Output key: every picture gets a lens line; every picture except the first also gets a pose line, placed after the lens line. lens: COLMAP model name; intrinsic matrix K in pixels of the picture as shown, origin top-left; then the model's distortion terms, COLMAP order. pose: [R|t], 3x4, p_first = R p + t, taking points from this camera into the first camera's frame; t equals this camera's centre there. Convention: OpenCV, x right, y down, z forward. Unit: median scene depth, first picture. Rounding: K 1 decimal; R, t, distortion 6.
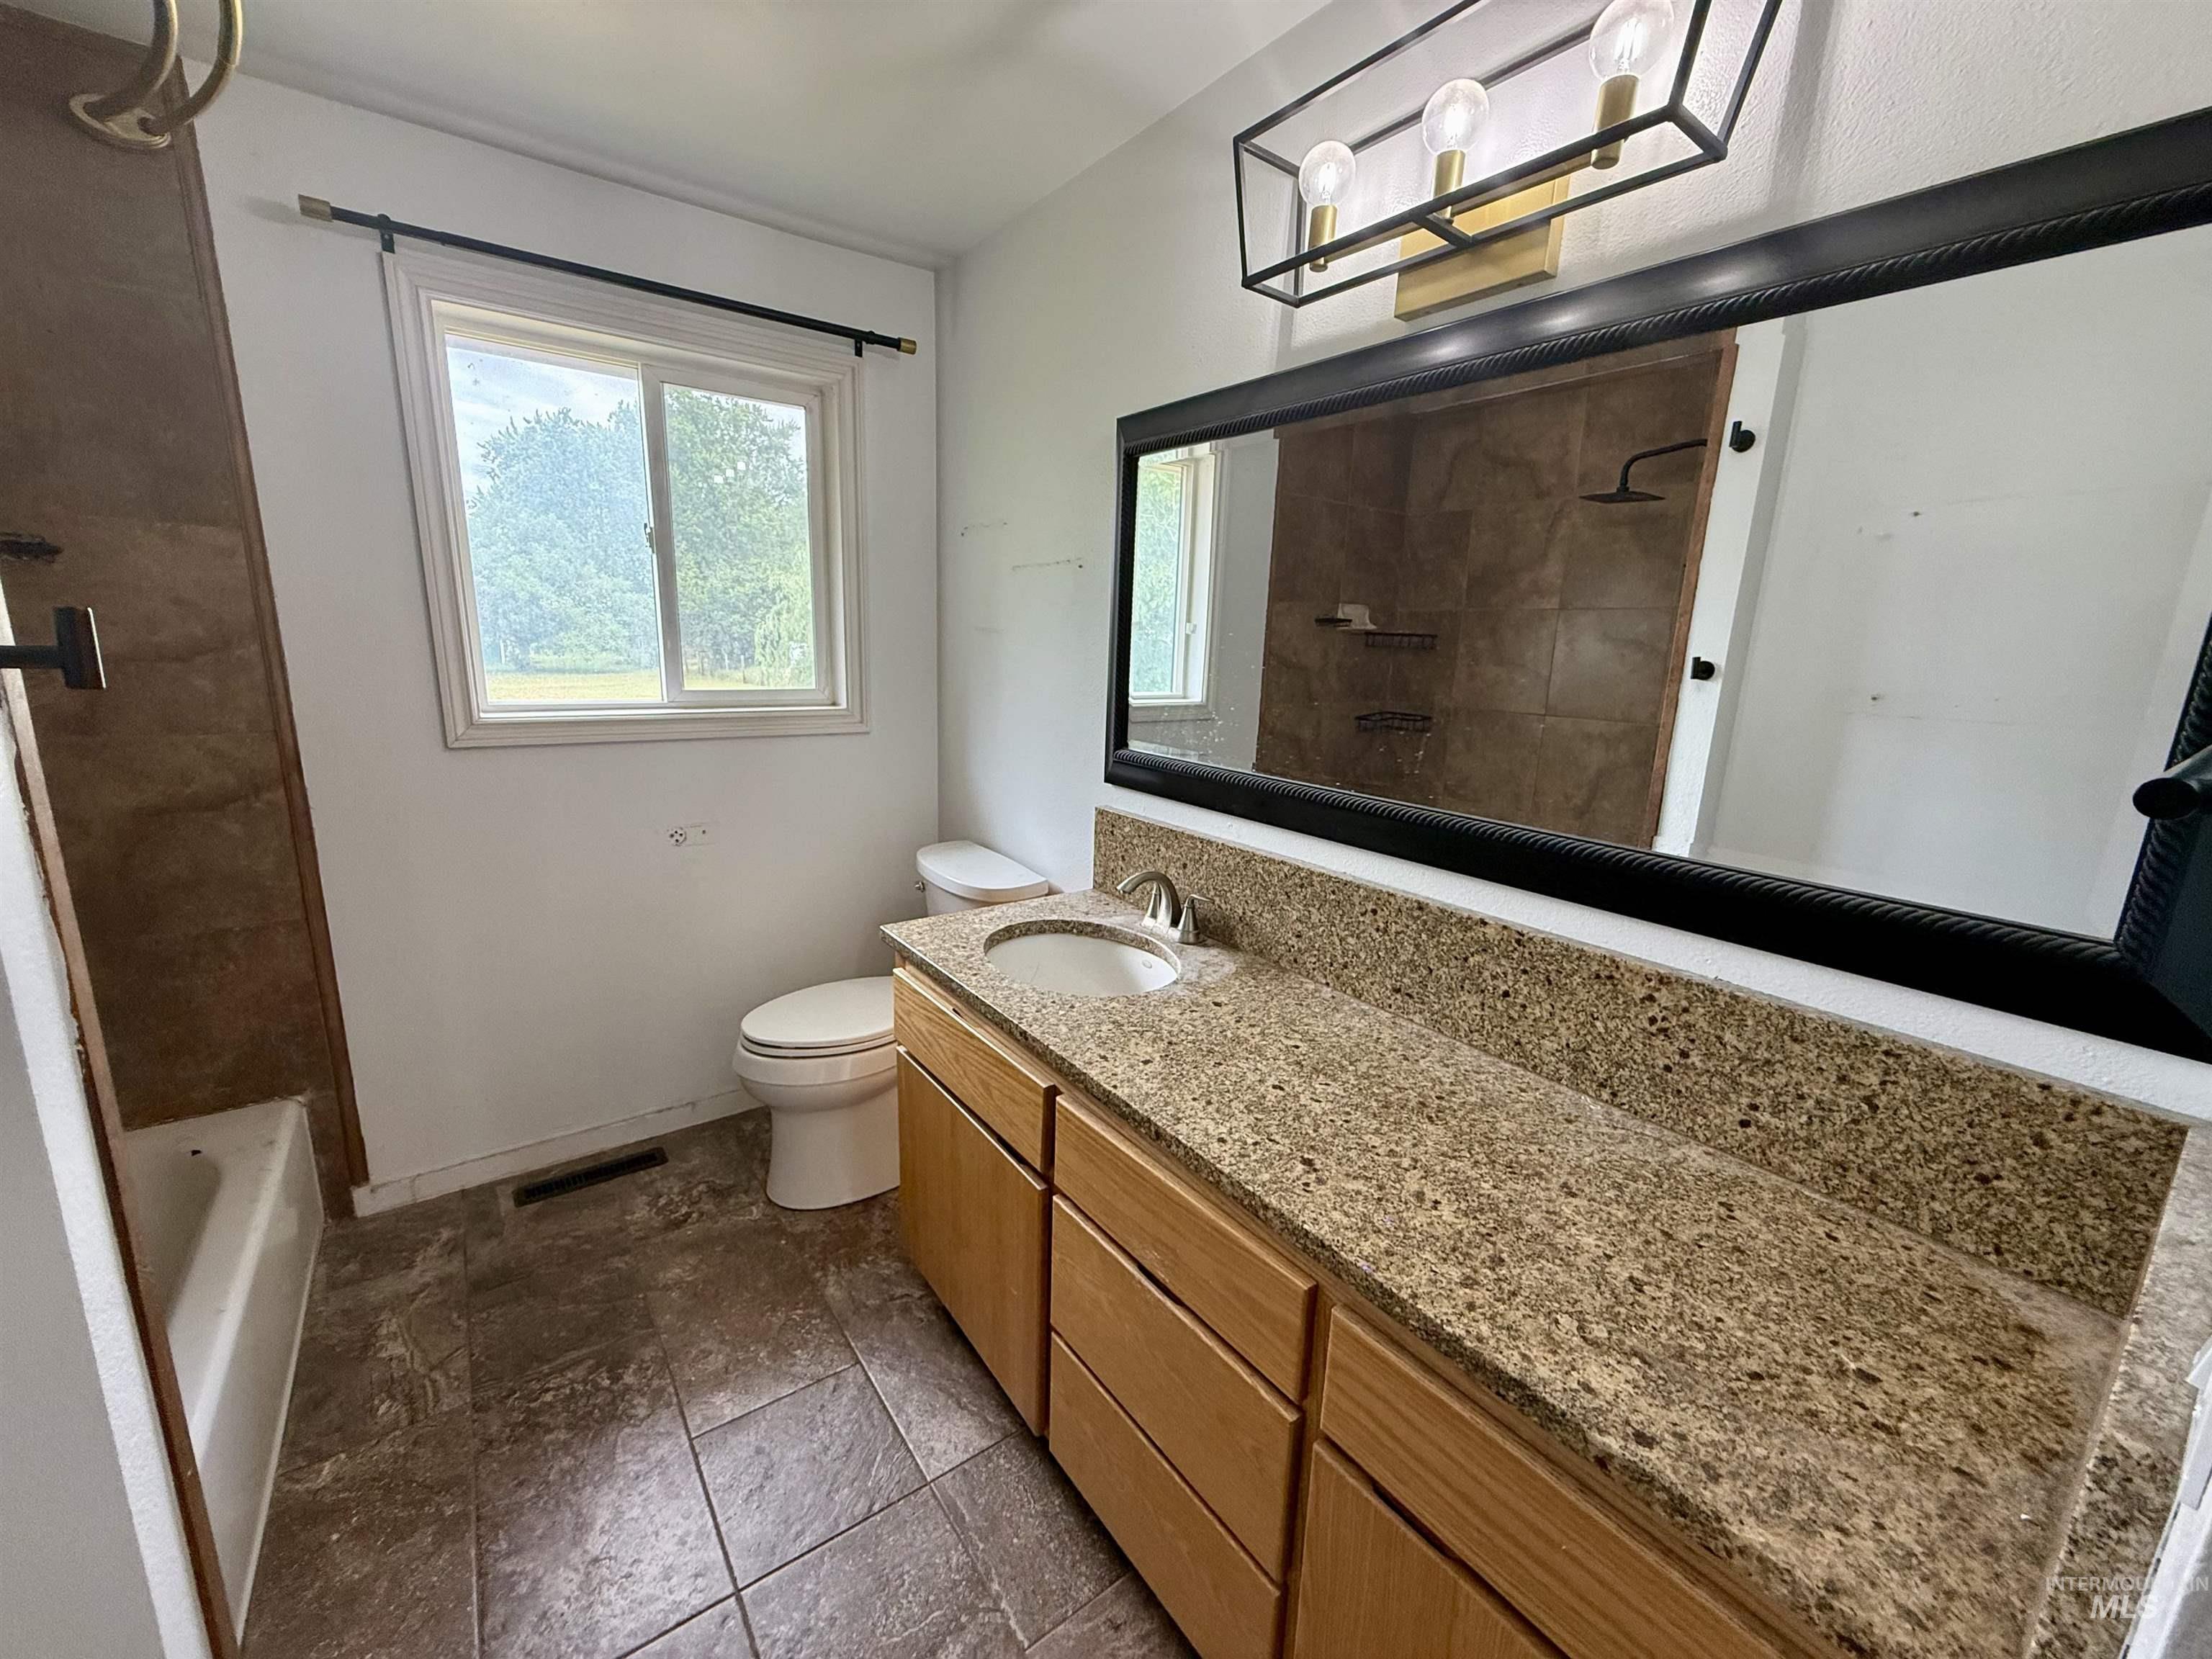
lens RADIAL K [[883.0, 0, 1102.2], [0, 883.0, 832.7], [0, 0, 1]] dist [0.000490, -0.000263]
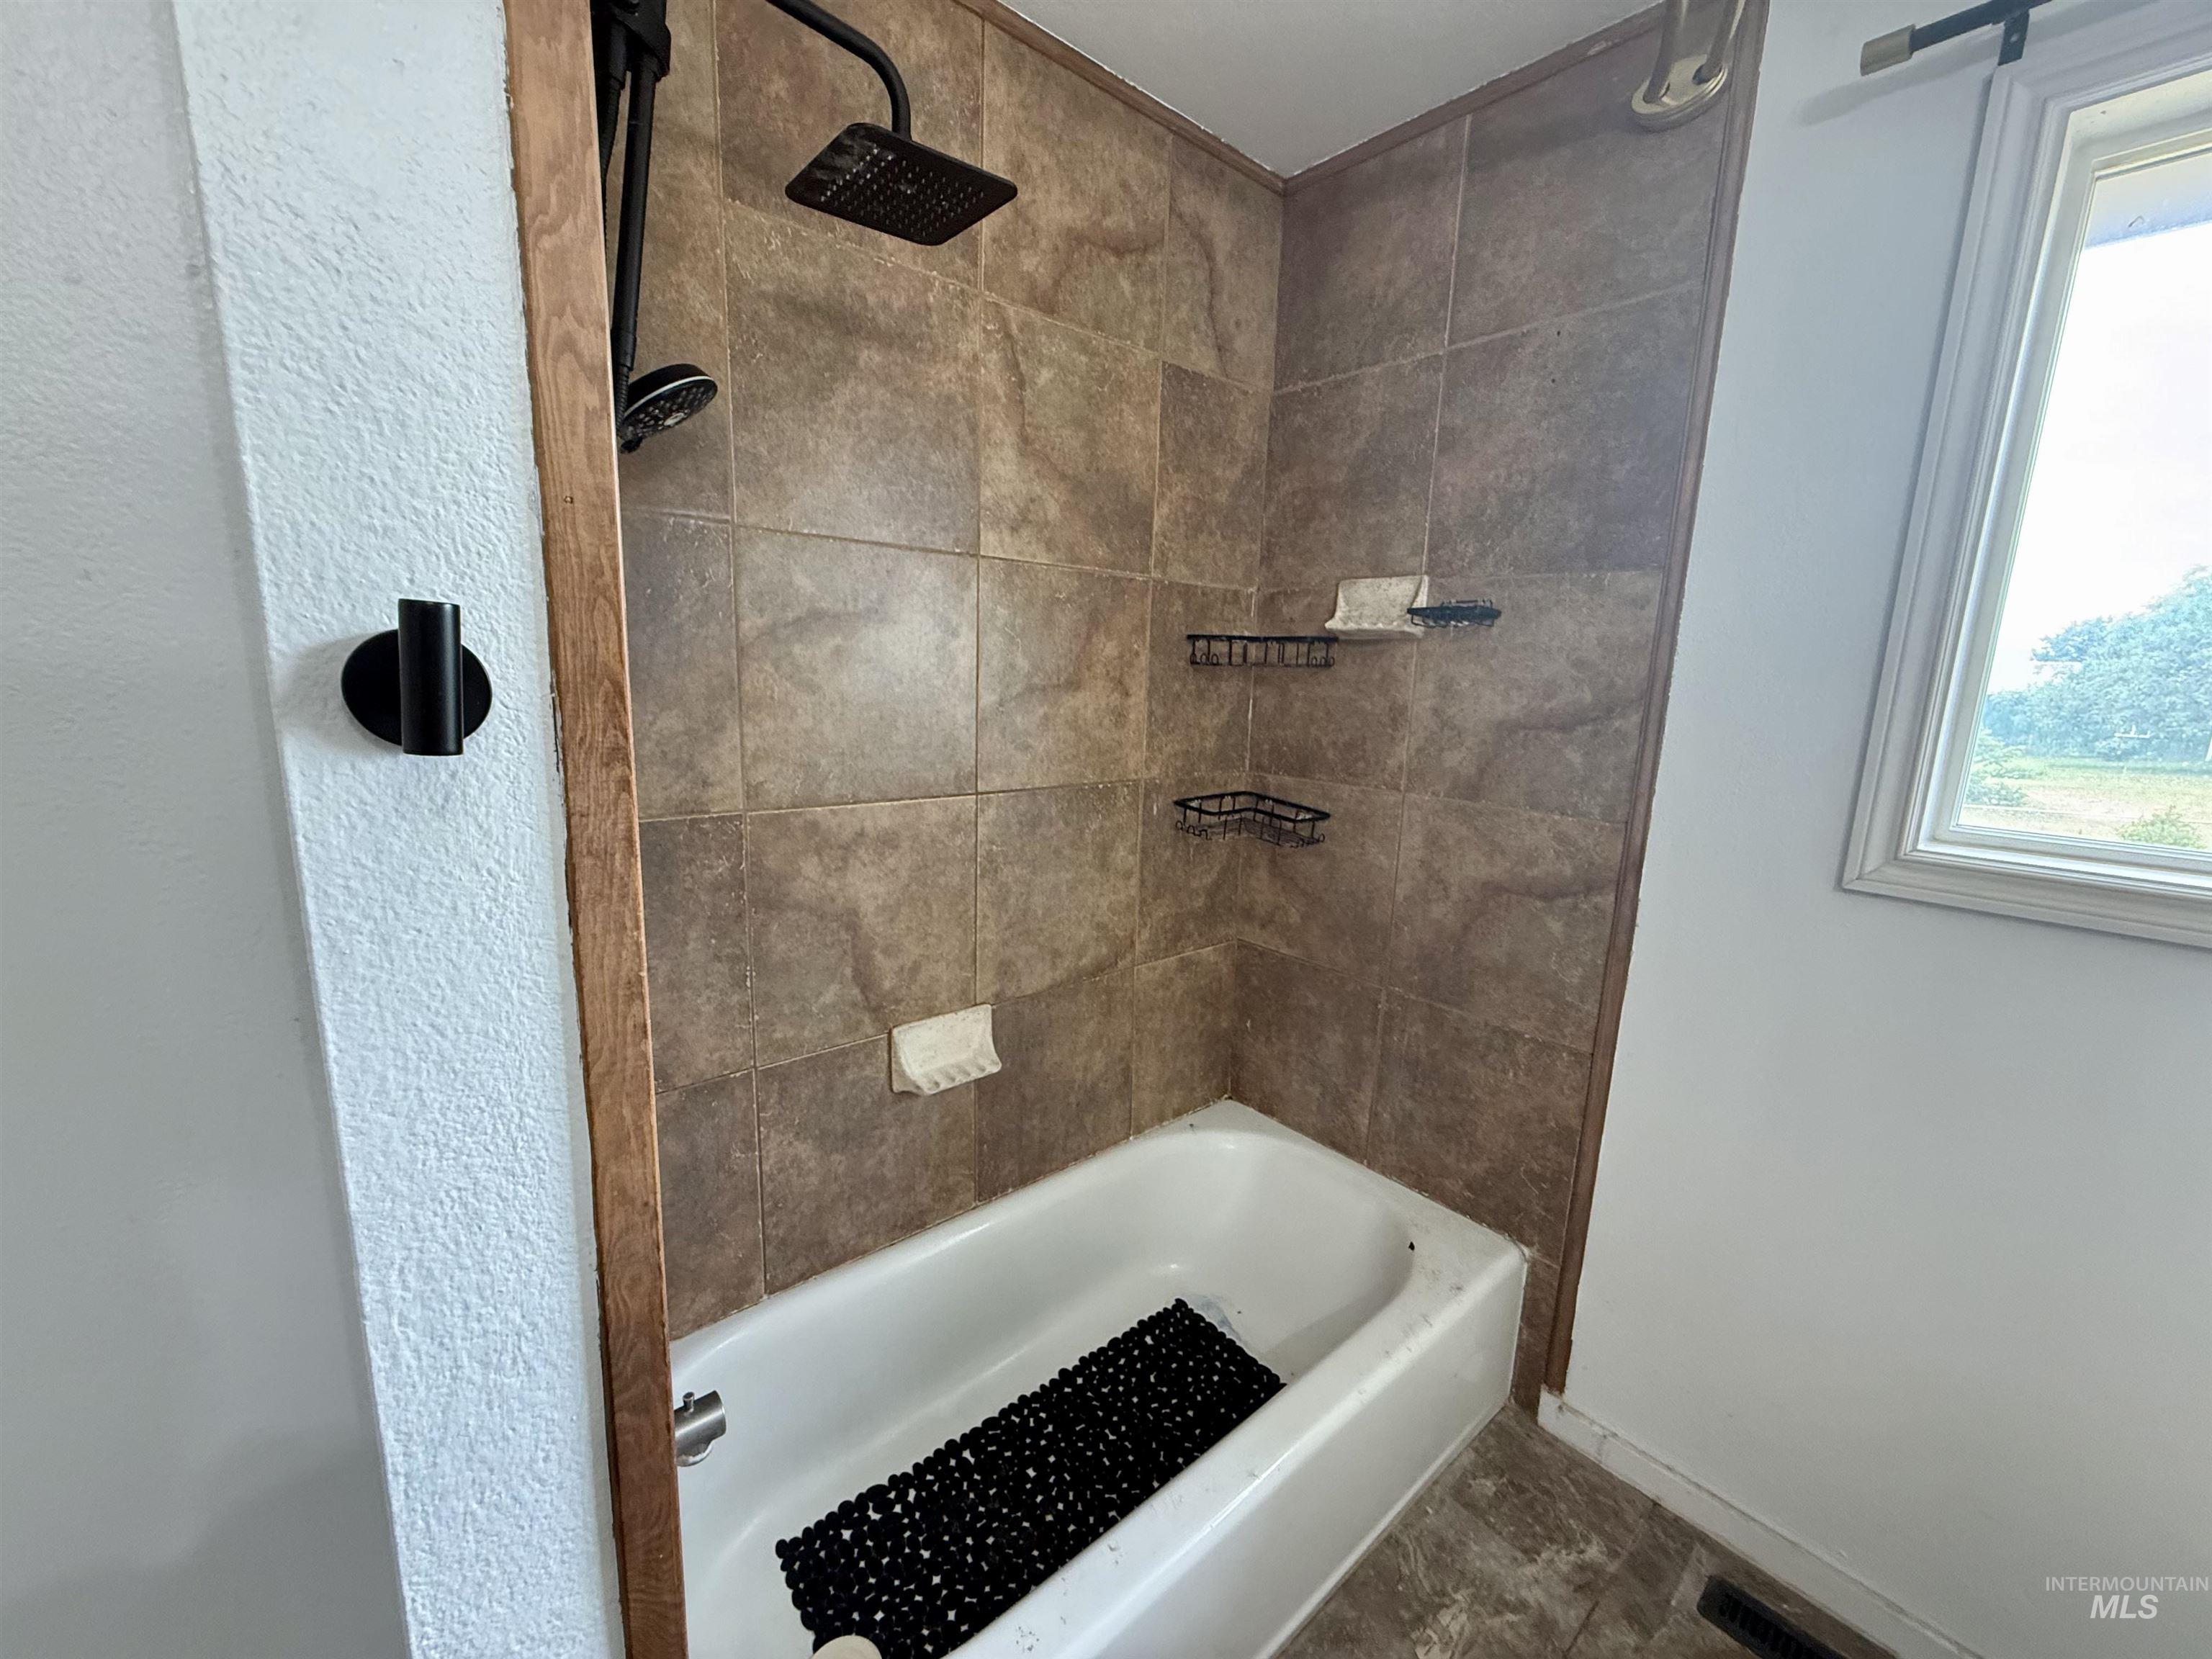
lens RADIAL K [[883.0, 0, 1098.5], [0, 883.0, 832.4], [0, 0, 1]] dist [0.000490, -0.000263]
pose [[0.080793, 0.154232, -0.984726, -0.191703], [-0.245485, 0.960602, 0.130313, -0.092092], [0.966028, 0.231207, 0.115472, 0.446000]]
